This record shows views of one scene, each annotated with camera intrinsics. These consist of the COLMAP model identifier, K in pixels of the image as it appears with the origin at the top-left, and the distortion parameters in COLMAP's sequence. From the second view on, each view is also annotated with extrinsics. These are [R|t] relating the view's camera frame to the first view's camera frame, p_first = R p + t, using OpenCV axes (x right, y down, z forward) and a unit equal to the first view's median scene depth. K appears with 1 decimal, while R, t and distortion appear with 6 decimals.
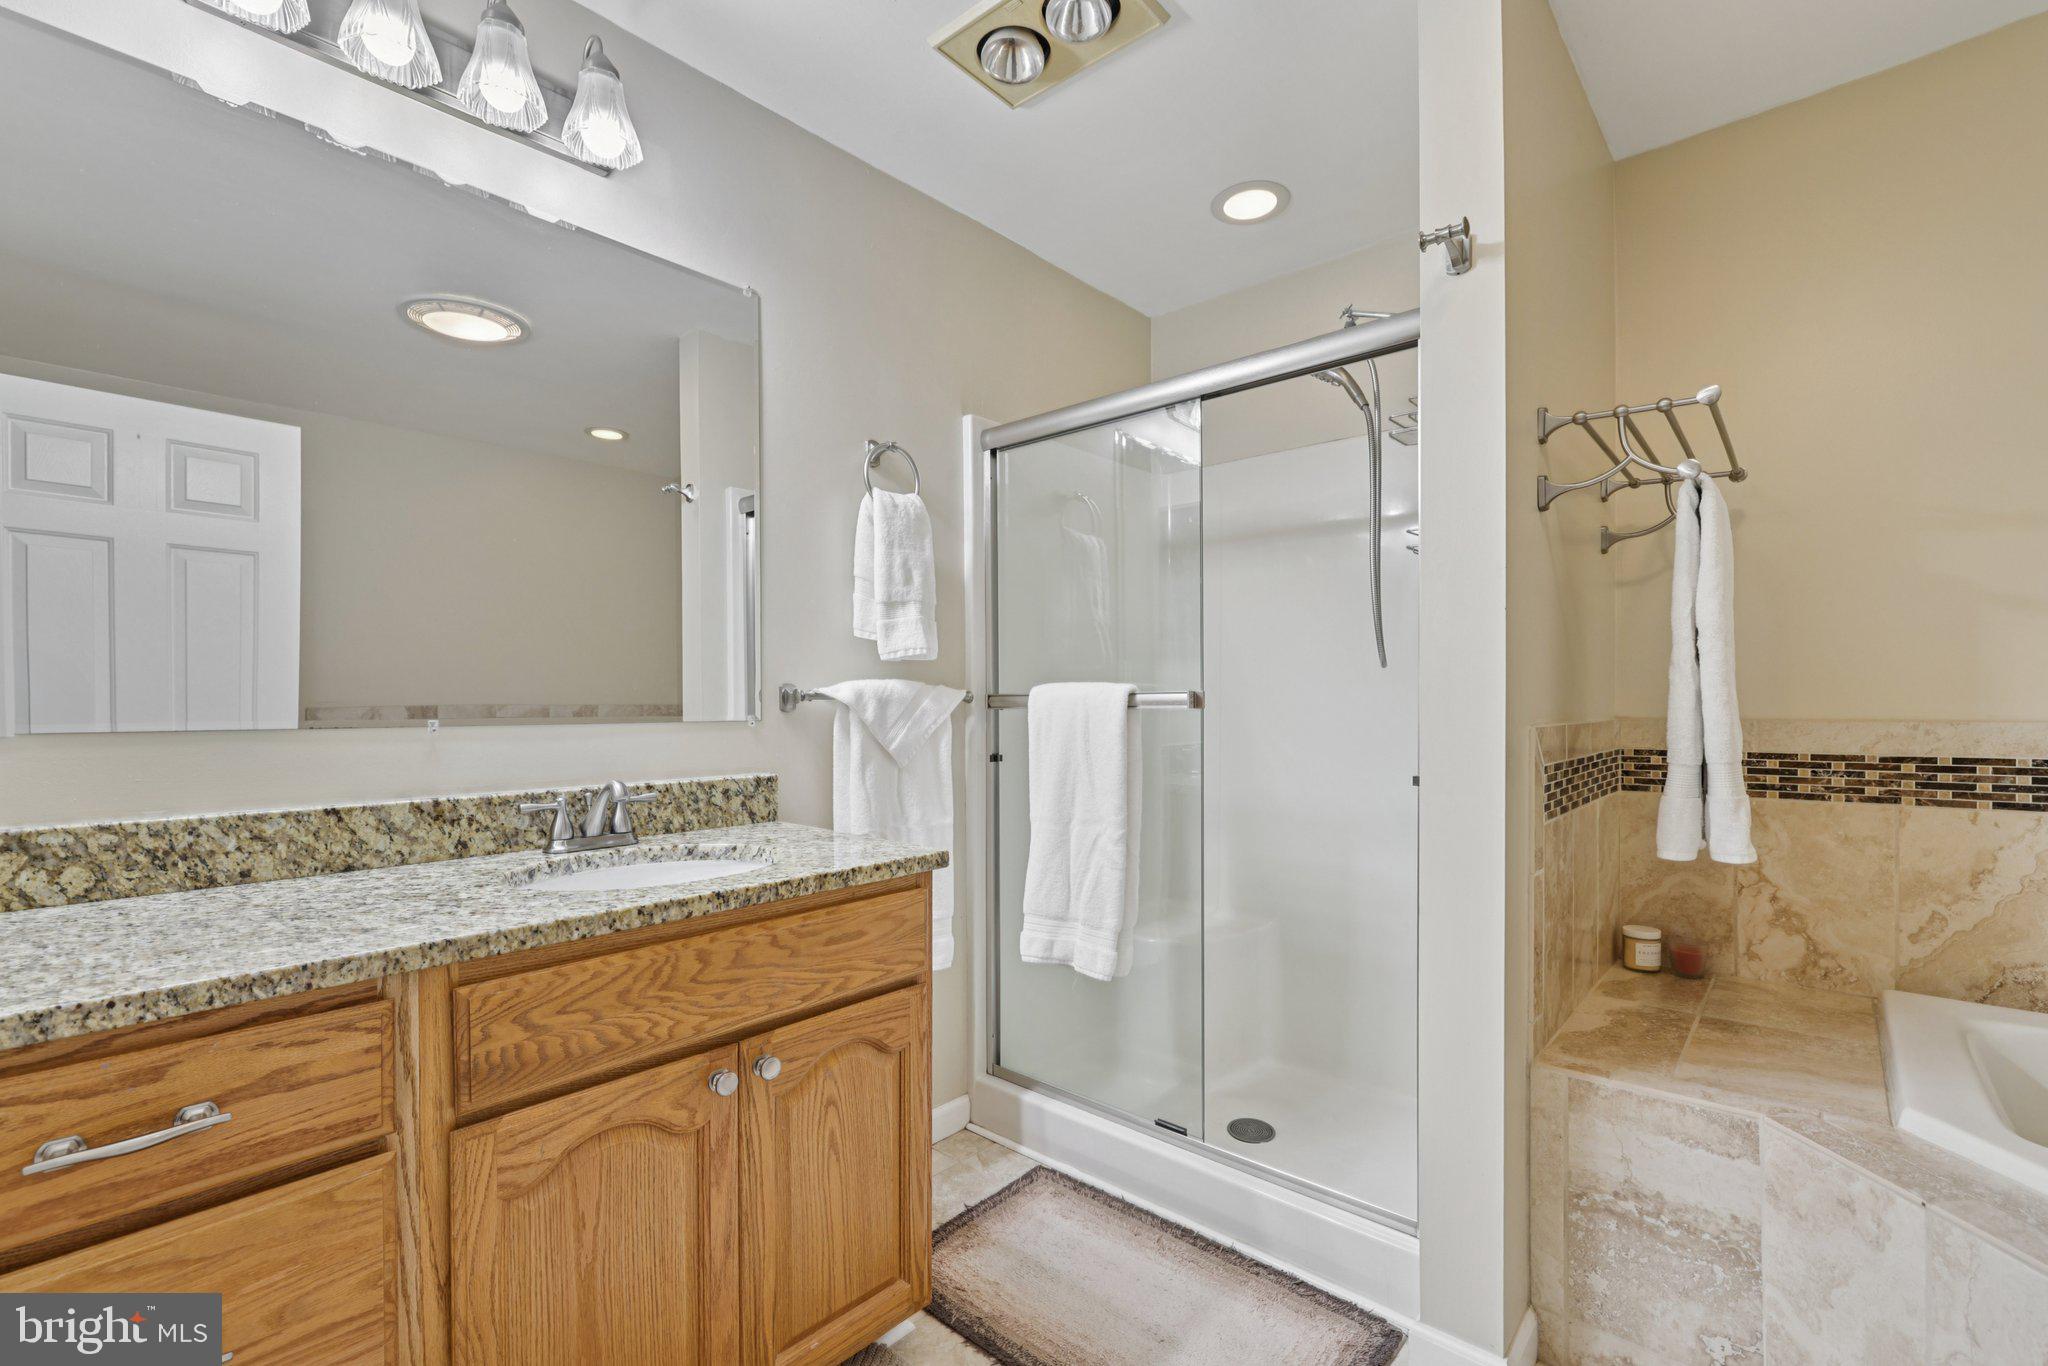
lens RADIAL K [[887.0, 0, 1020.7], [0, 887.0, 697.1], [0, 0, 1]] dist [-0.002401, 0.000379]
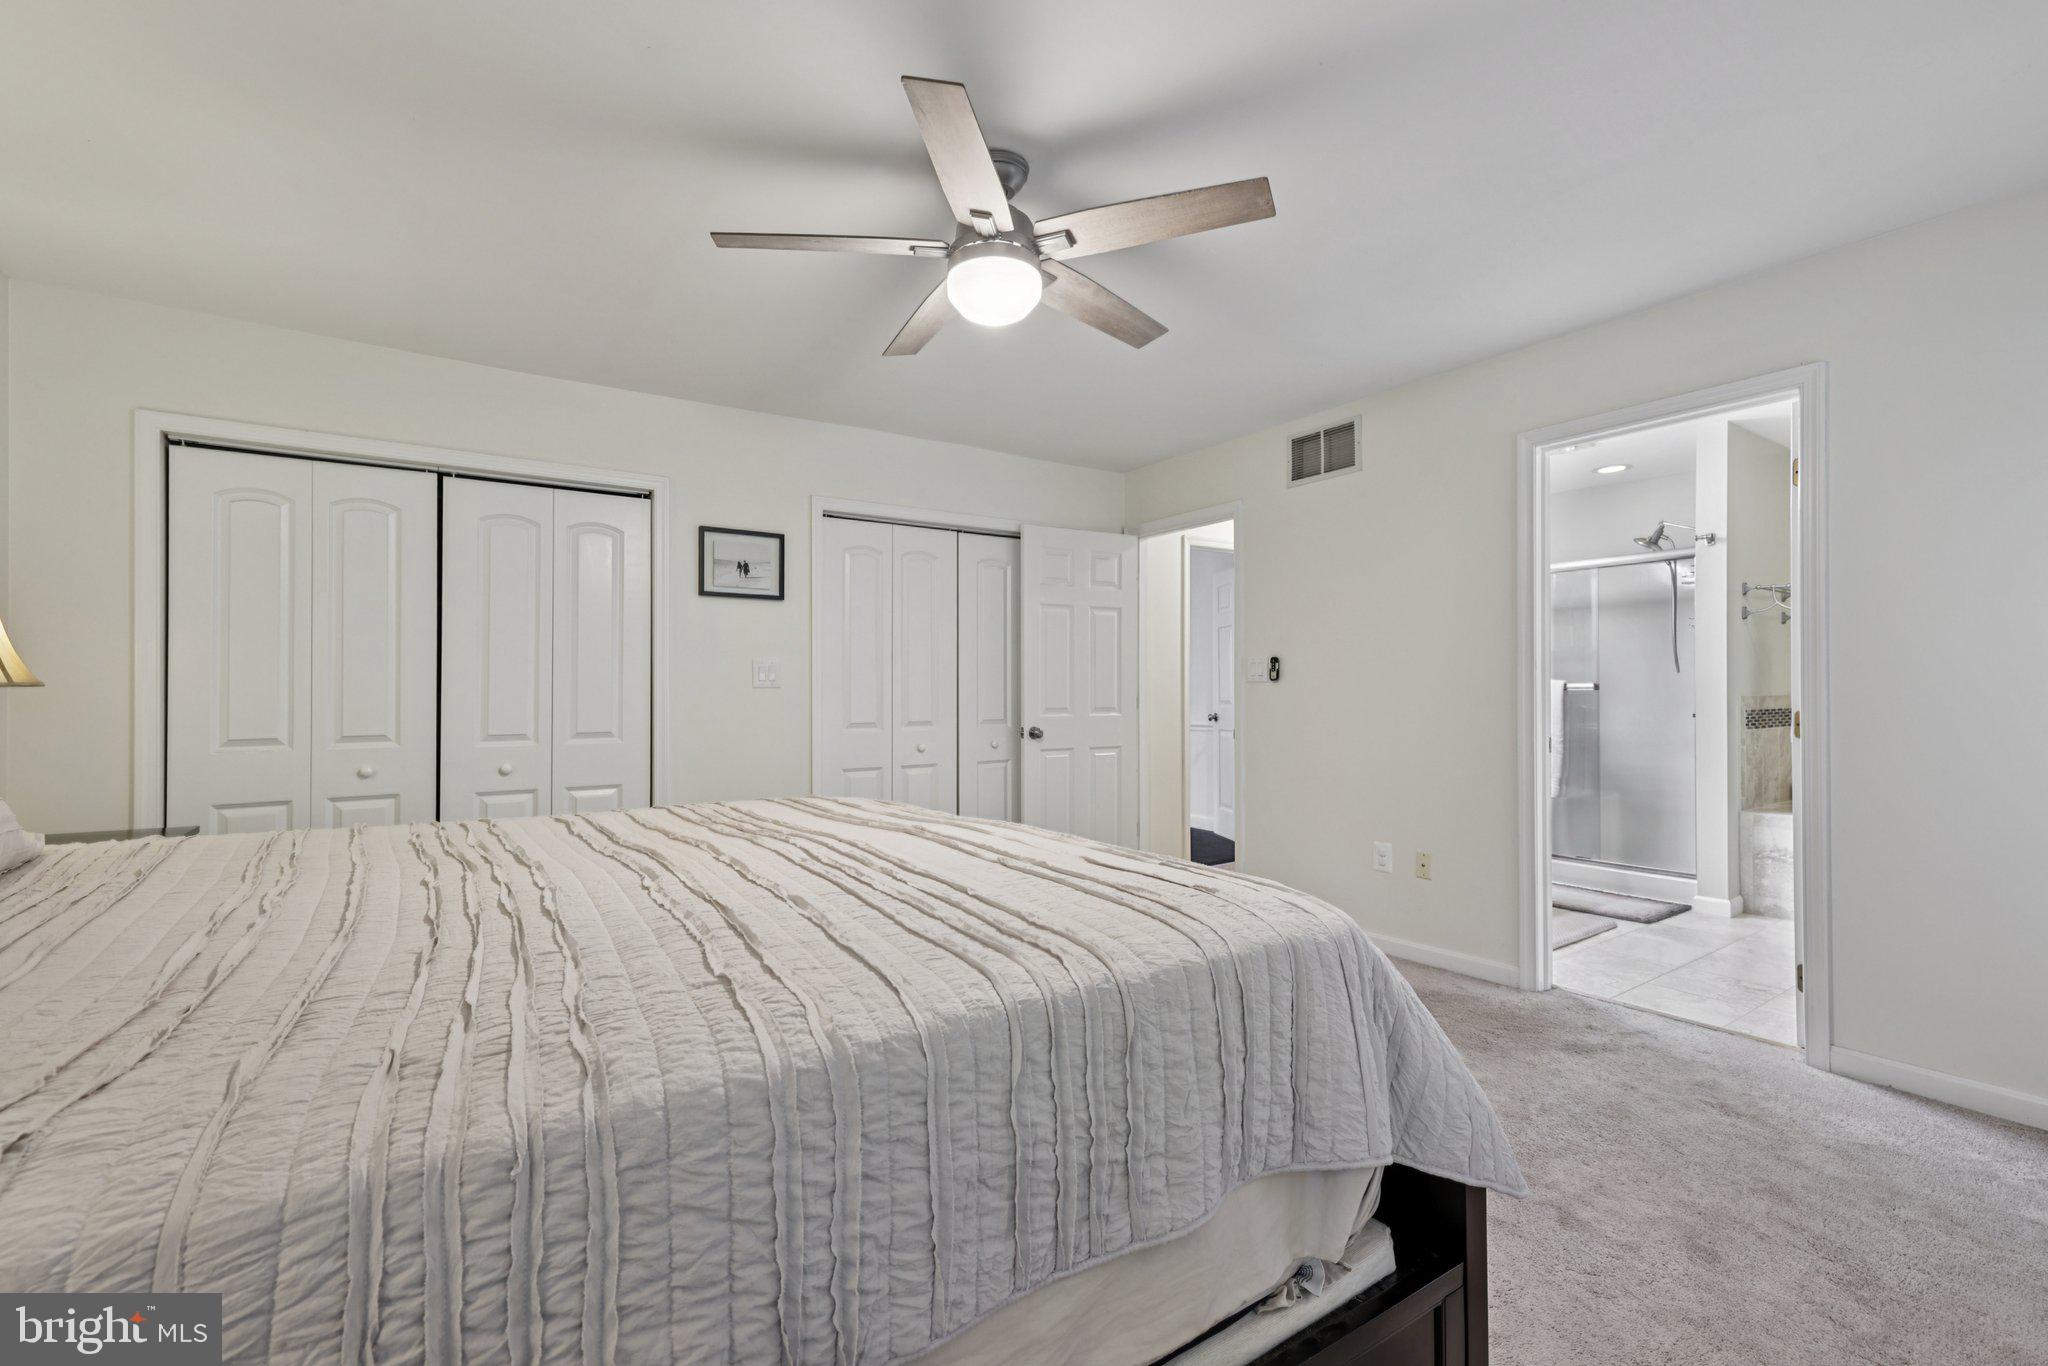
lens RADIAL K [[887.0, 0, 1033.9], [0, 887.0, 683.8], [0, 0, 1]] dist [-0.002401, 0.000379]
pose [[0.980954, -0.002728, -0.194222, -1.041188], [0.002016, 0.999990, -0.003865, 0.001765], [0.194231, 0.003400, 0.980950, -2.120767]]
